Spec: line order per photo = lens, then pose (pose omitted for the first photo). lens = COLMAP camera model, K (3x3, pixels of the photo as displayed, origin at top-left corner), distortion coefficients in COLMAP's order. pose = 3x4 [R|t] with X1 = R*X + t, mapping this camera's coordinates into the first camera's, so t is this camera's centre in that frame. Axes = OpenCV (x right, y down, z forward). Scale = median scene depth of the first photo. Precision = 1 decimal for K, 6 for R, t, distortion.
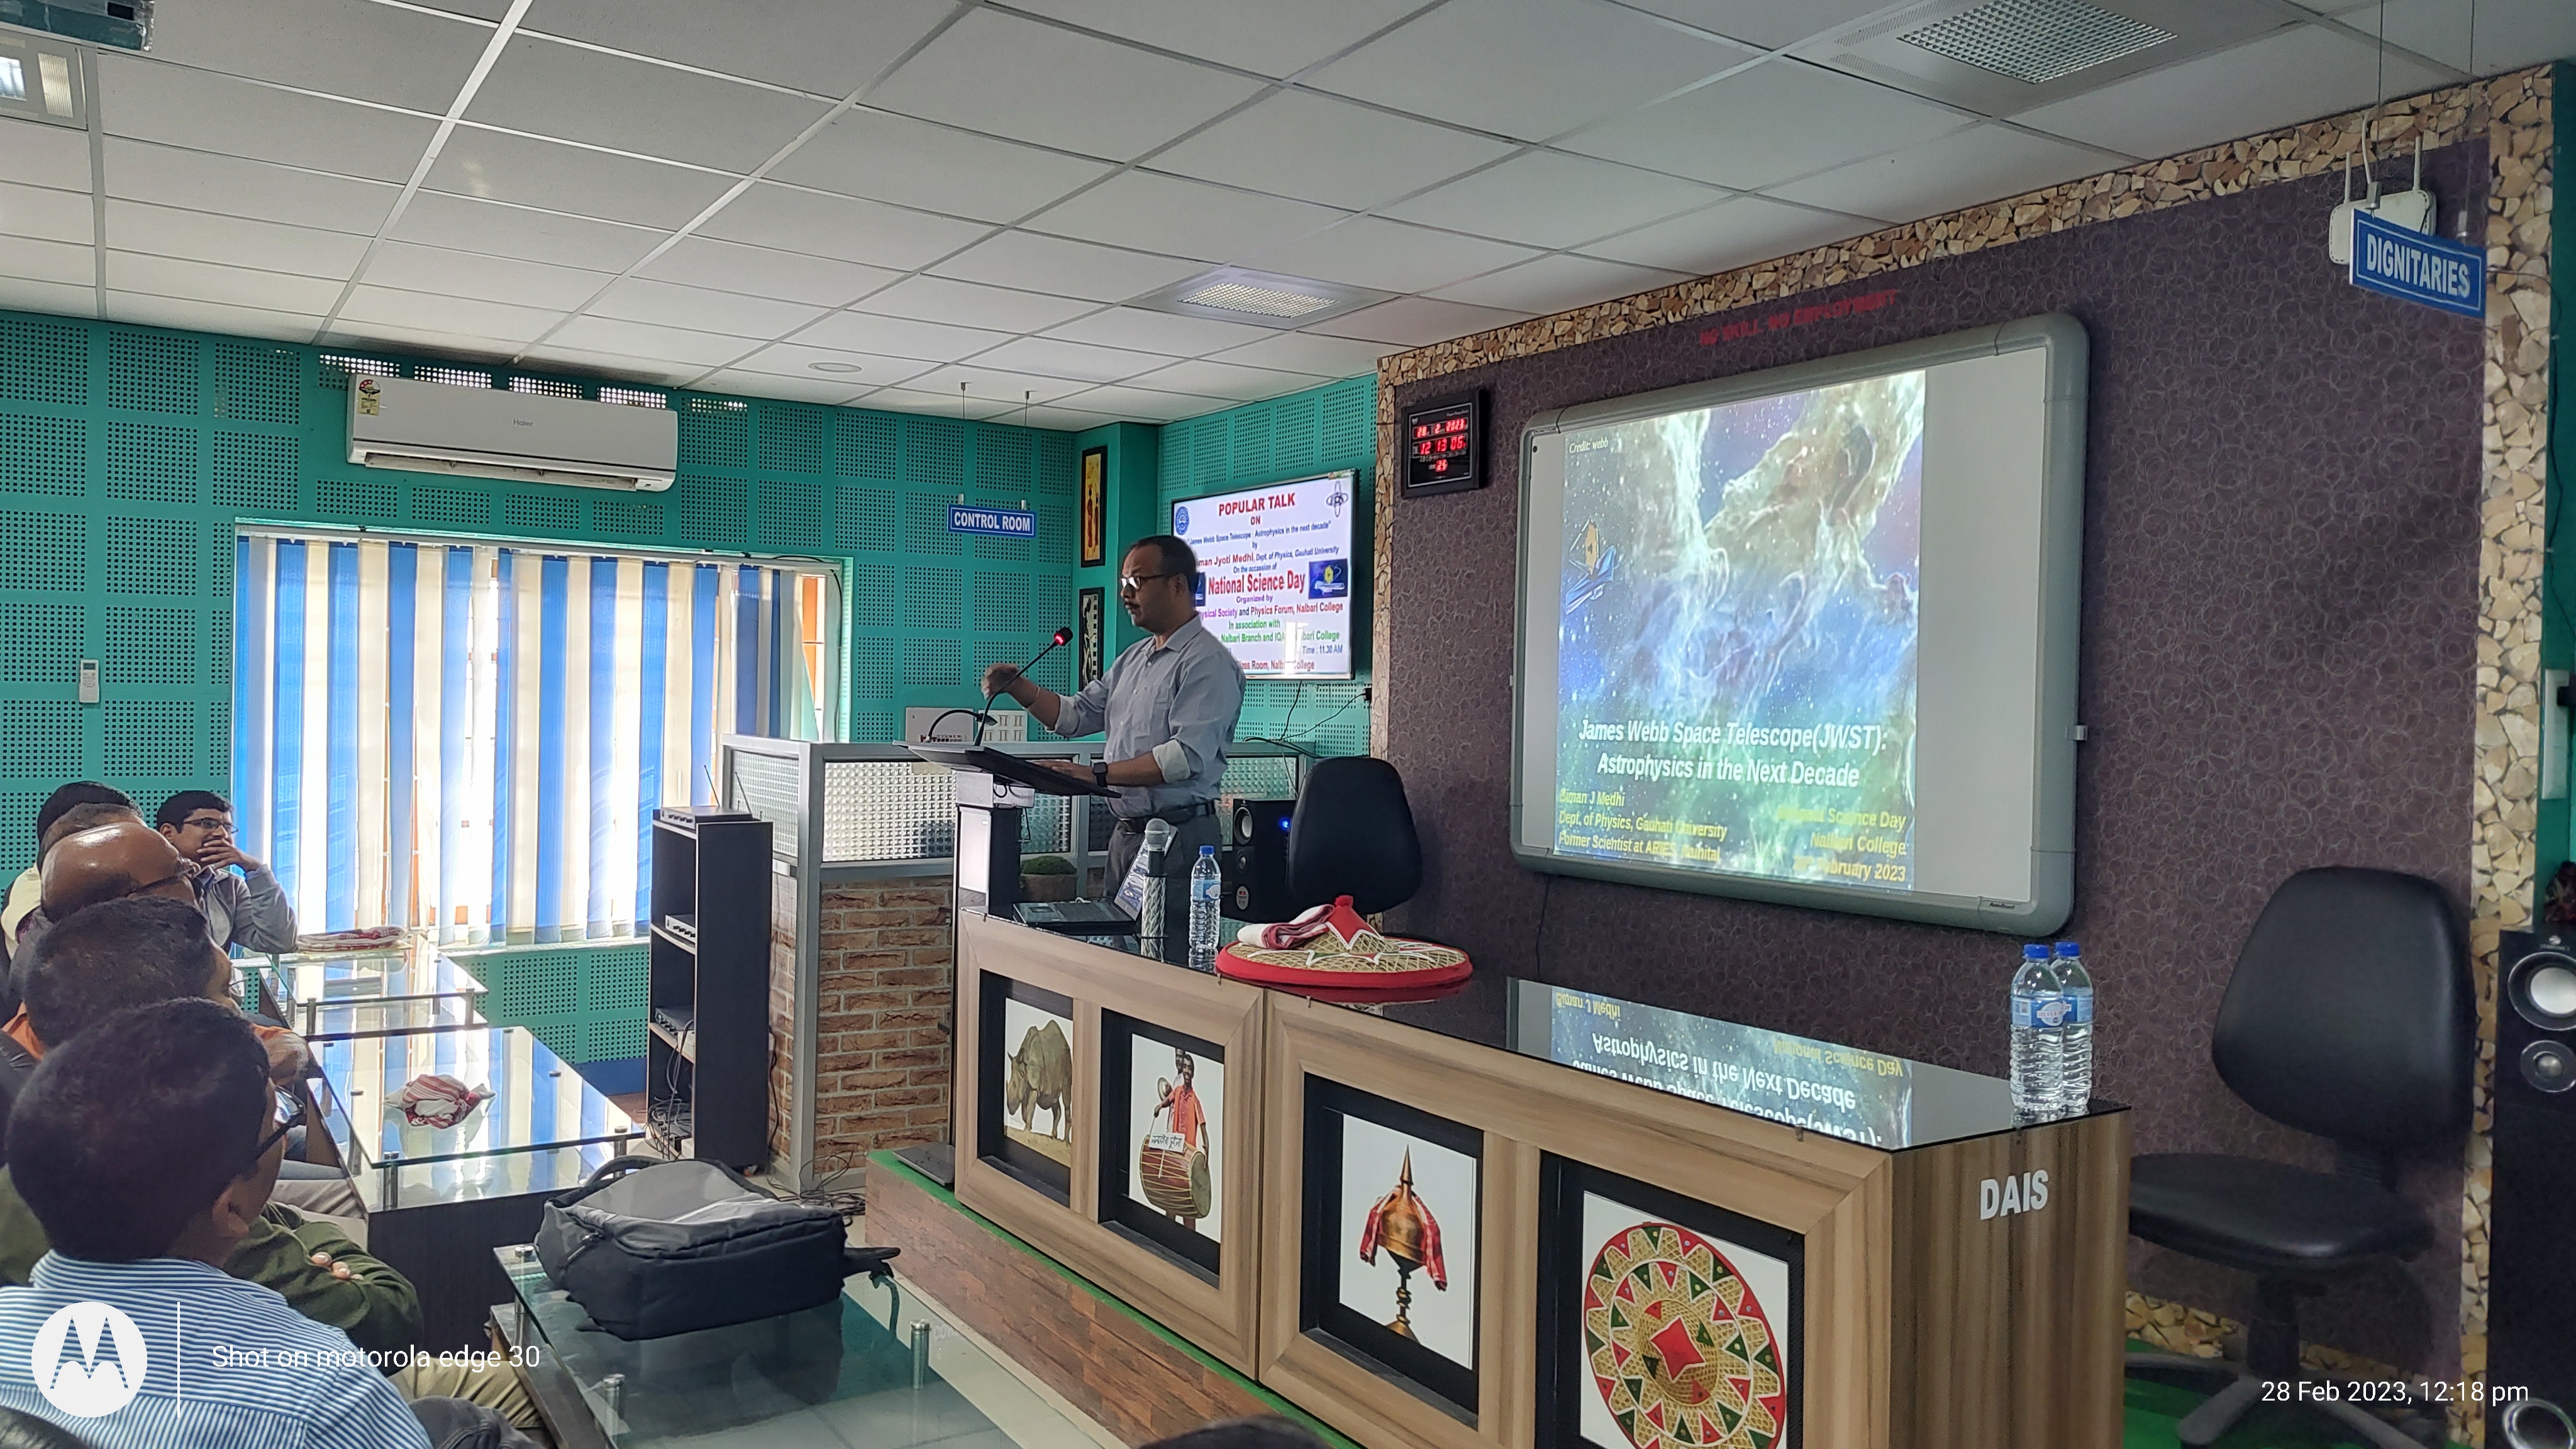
lens RADIAL K [[1753.4, 0, 1279.4], [0, 1753.4, 716.5], [0, 0, 1]] dist [0.045956, -0.067135]
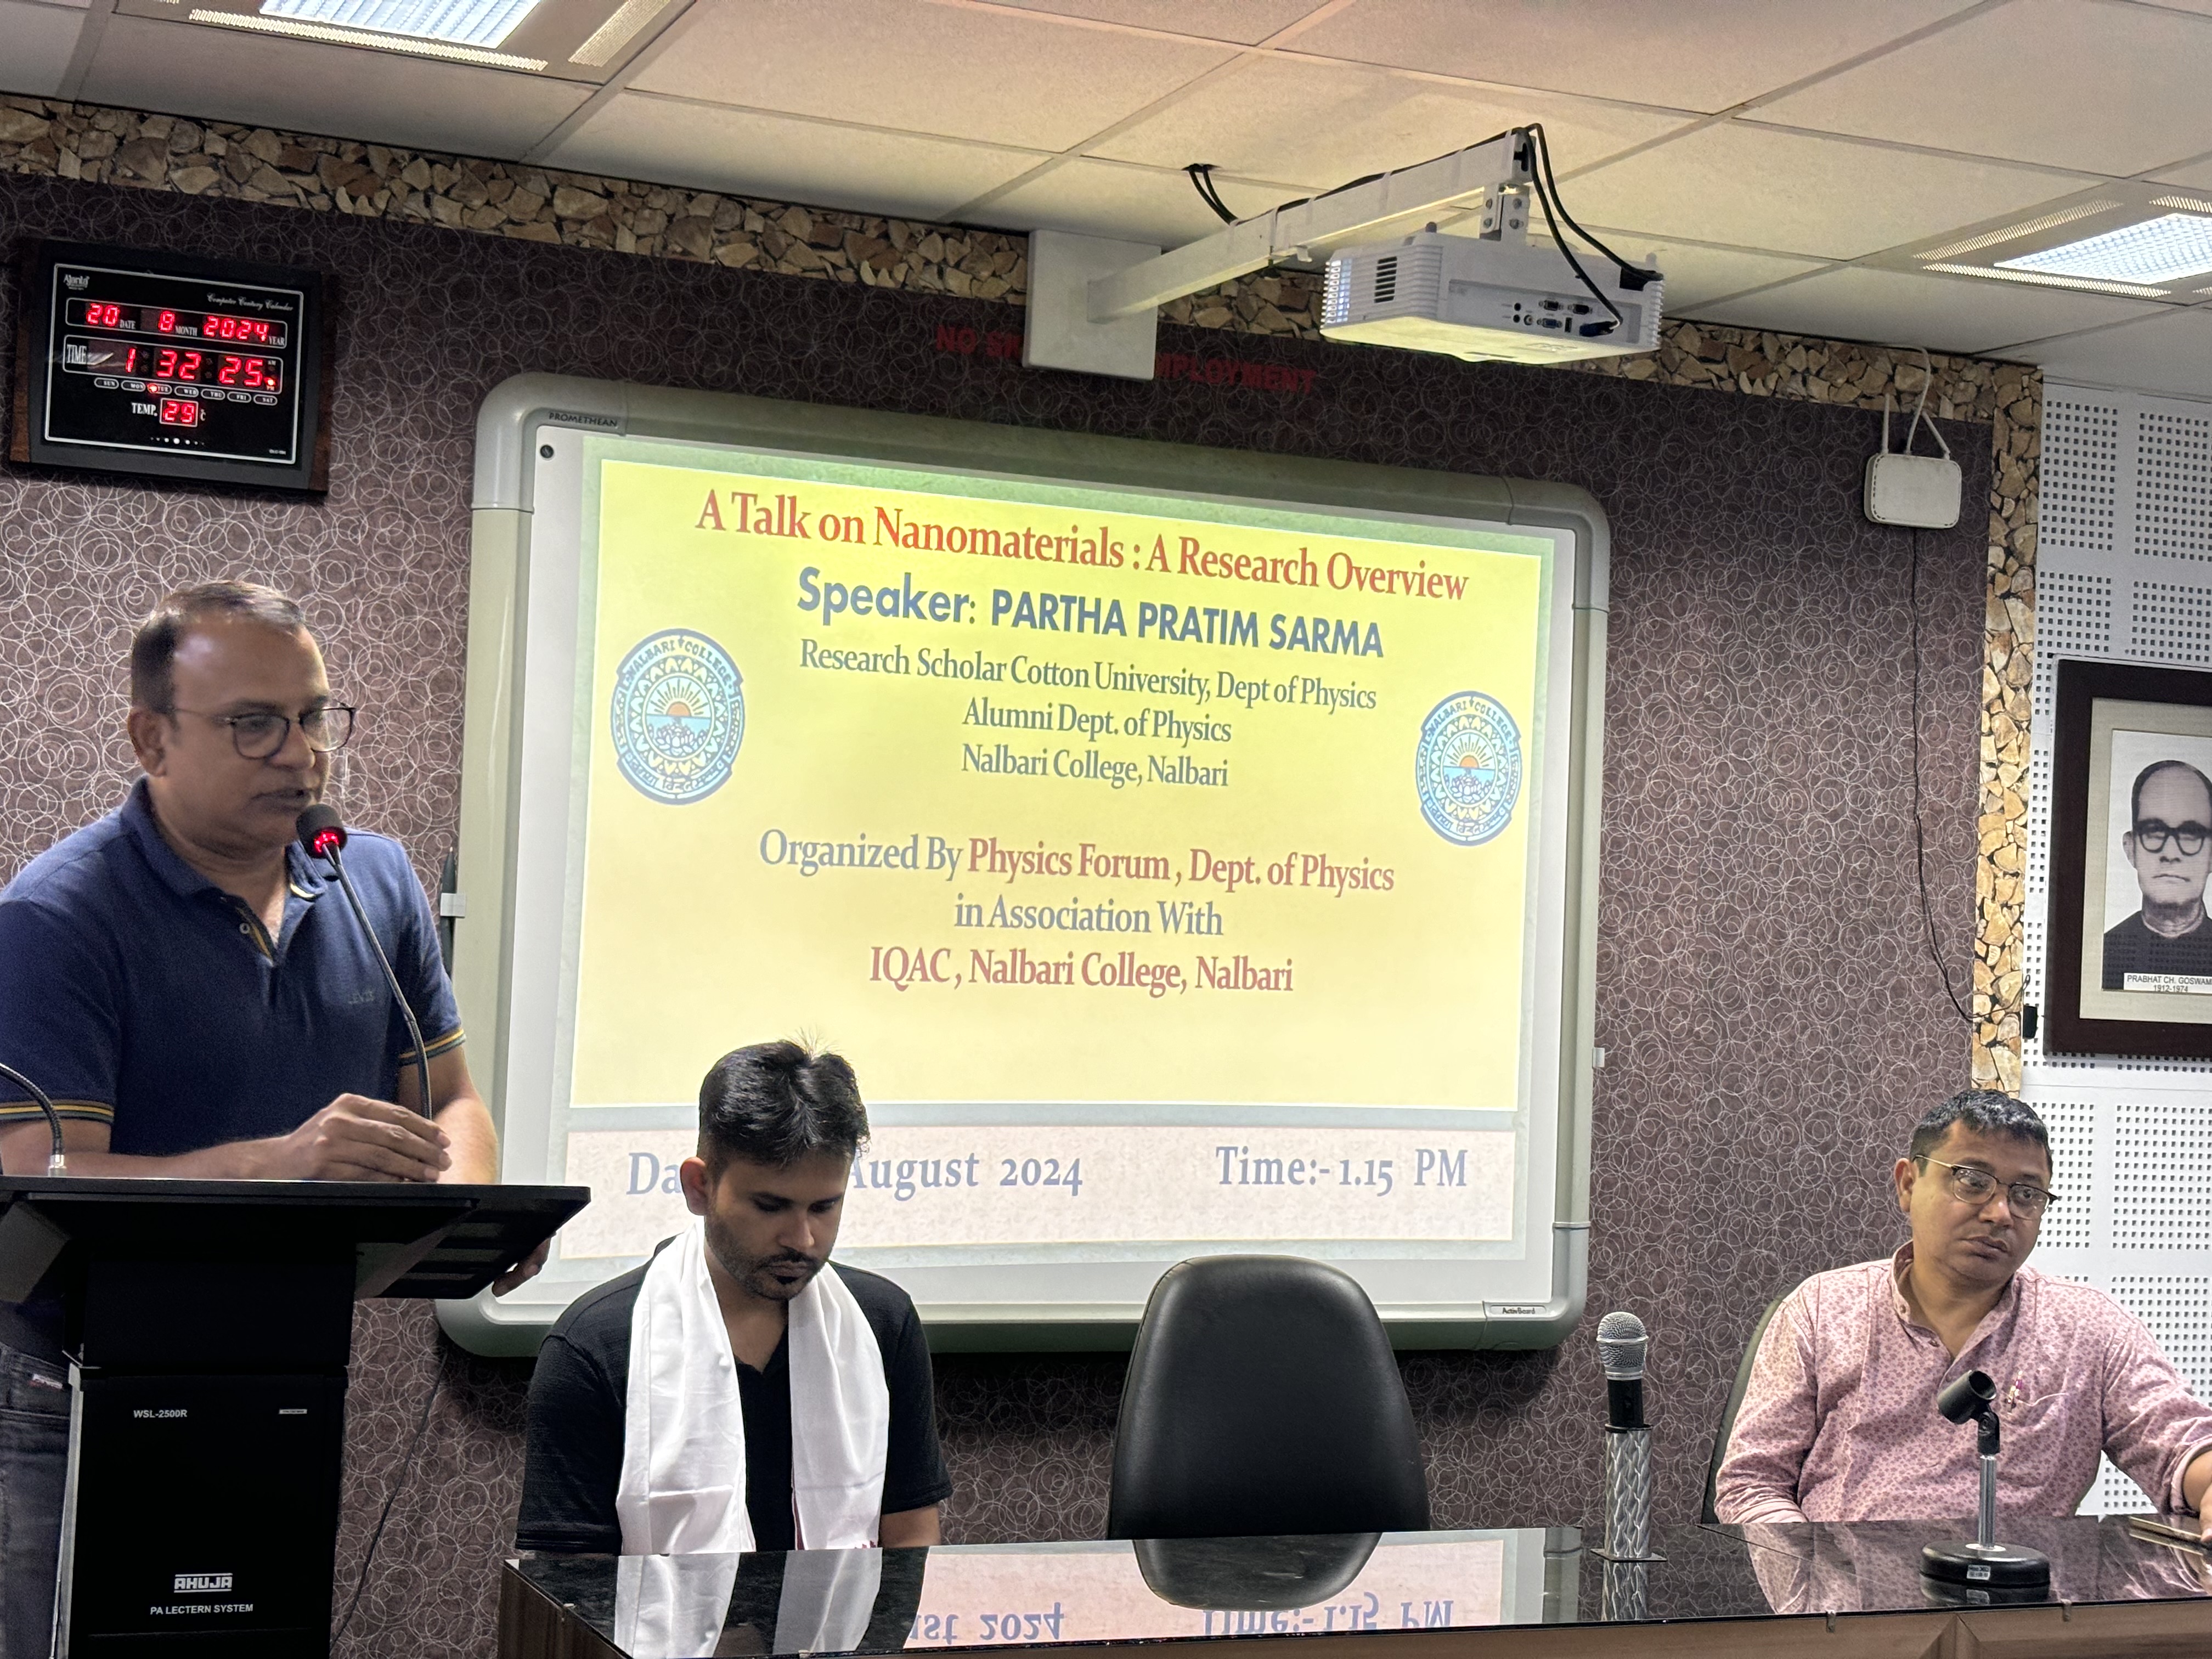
lens RADIAL K [[3381.2, 0, 1106.0], [0, 3381.2, 829.5], [0, 0, 1]] dist [0.229168, -1.087412]
pose [[0.184087, 0.022186, 0.982660, -1.059559], [-0.035366, 0.999247, -0.015935, -0.063239], [-0.982273, -0.031820, 0.184733, 1.013170]]
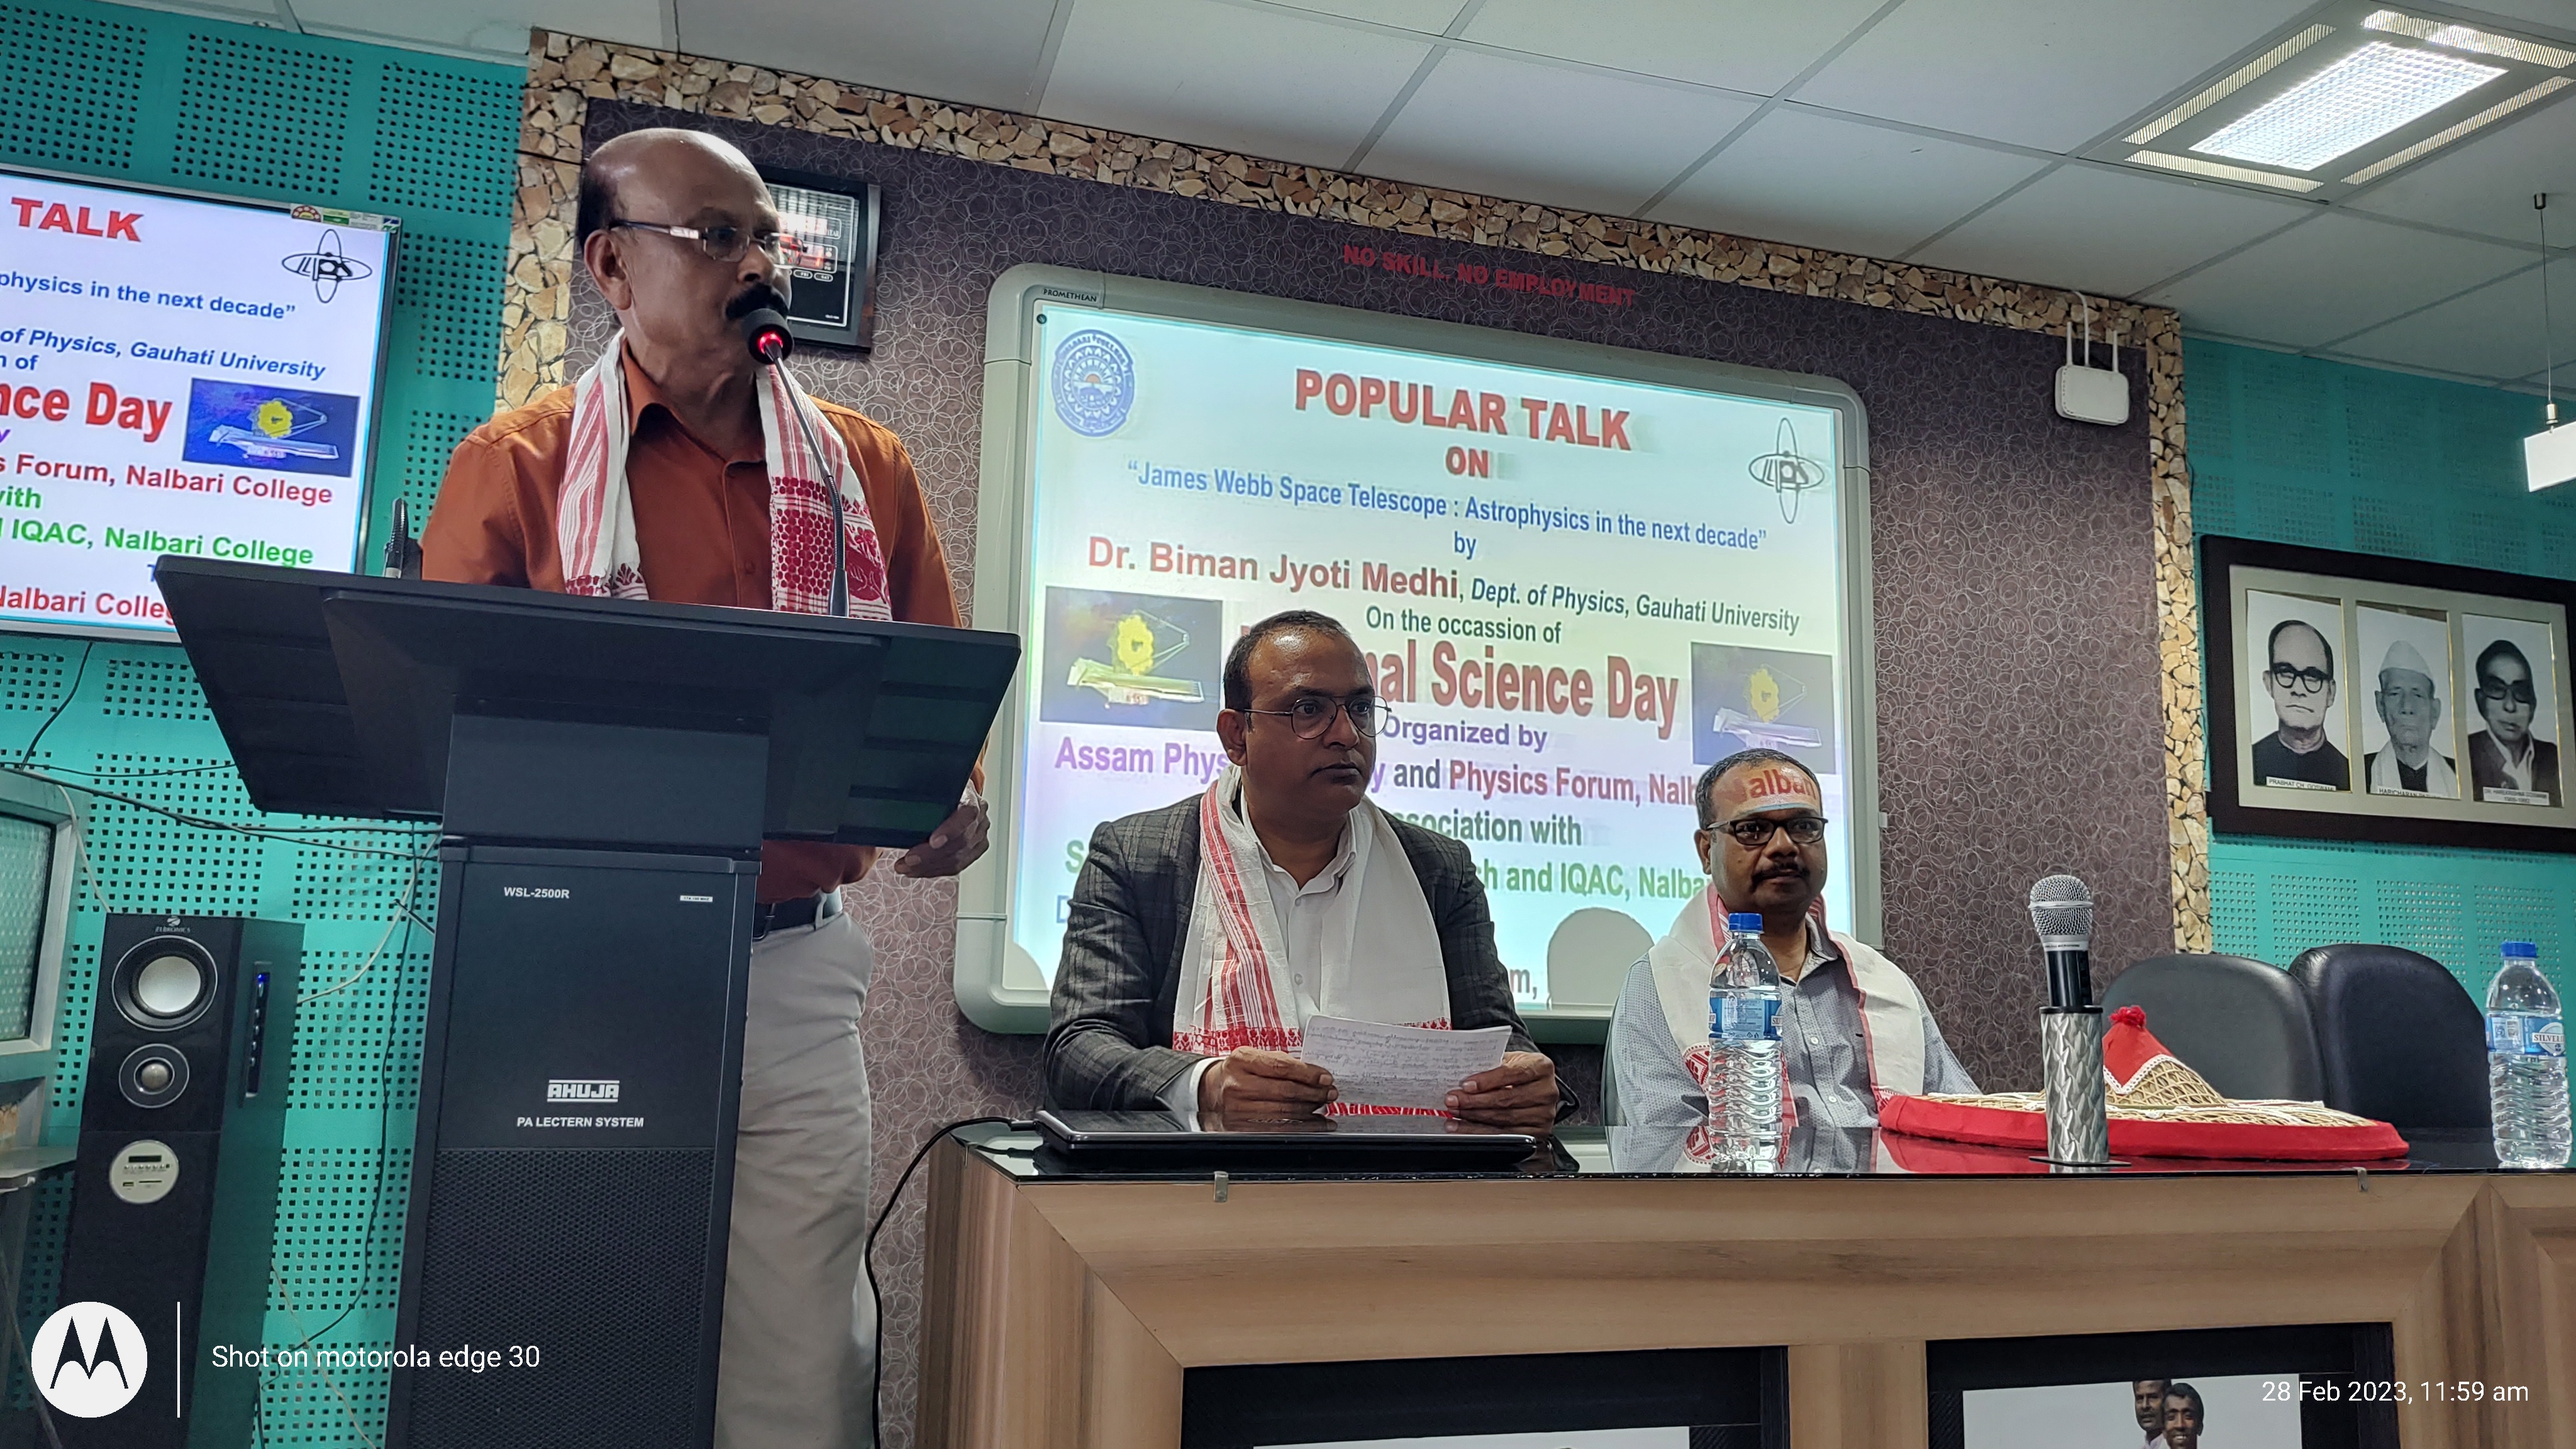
lens RADIAL K [[1753.4, 0, 1279.4], [0, 1753.4, 716.5], [0, 0, 1]] dist [0.045956, -0.067135]
pose [[0.284799, 0.128190, 0.949977, -0.570040], [-0.018482, 0.991568, -0.128261, 0.085974], [-0.958409, 0.018971, 0.284767, 1.116914]]
